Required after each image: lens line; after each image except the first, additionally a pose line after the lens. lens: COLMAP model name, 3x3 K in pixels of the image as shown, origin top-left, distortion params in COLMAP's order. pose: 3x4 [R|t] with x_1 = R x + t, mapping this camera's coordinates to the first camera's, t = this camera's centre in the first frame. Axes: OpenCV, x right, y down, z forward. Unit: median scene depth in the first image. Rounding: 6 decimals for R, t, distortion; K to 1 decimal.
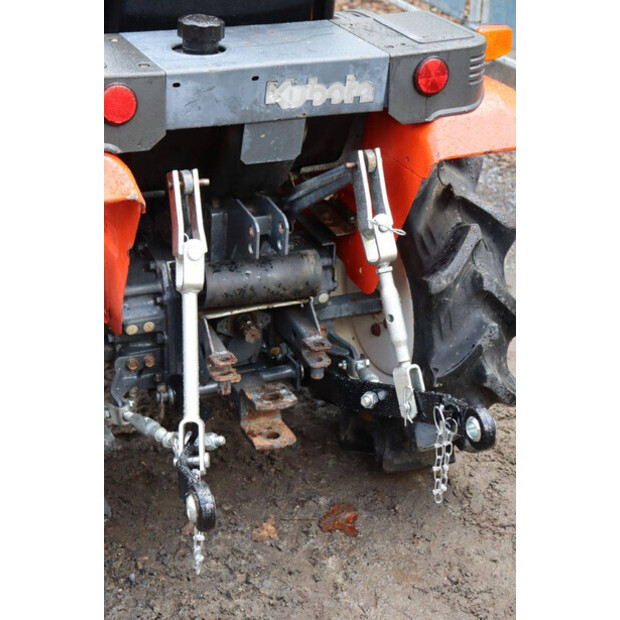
lens RADIAL K [[1187.3, 0, 301.7], [0, 1187.3, 326.1], [0, 0, 1]] dist [0.249122, 0.000000]
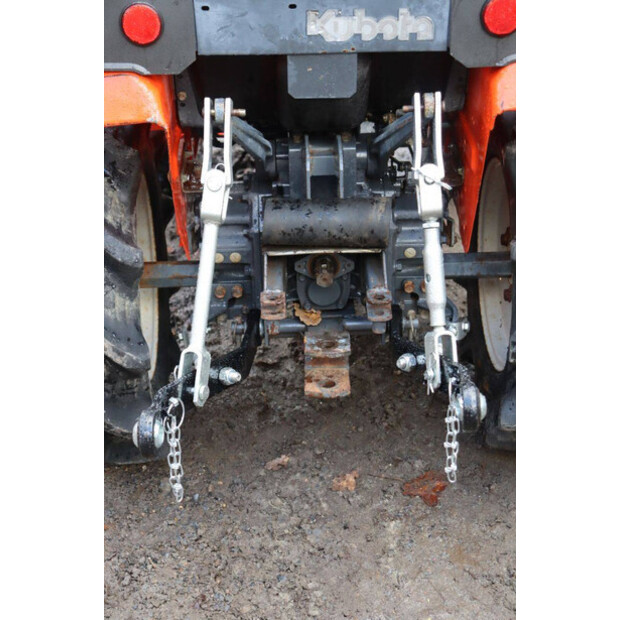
lens RADIAL K [[1187.3, 0, 311.8], [0, 1187.3, 325.7], [0, 0, 1]] dist [0.249122, 0.000000]
pose [[0.920131, 0.147014, -0.362968, 0.334951], [-0.131175, 0.989021, 0.068055, -0.021199], [0.368987, -0.015007, 0.929313, 0.102048]]
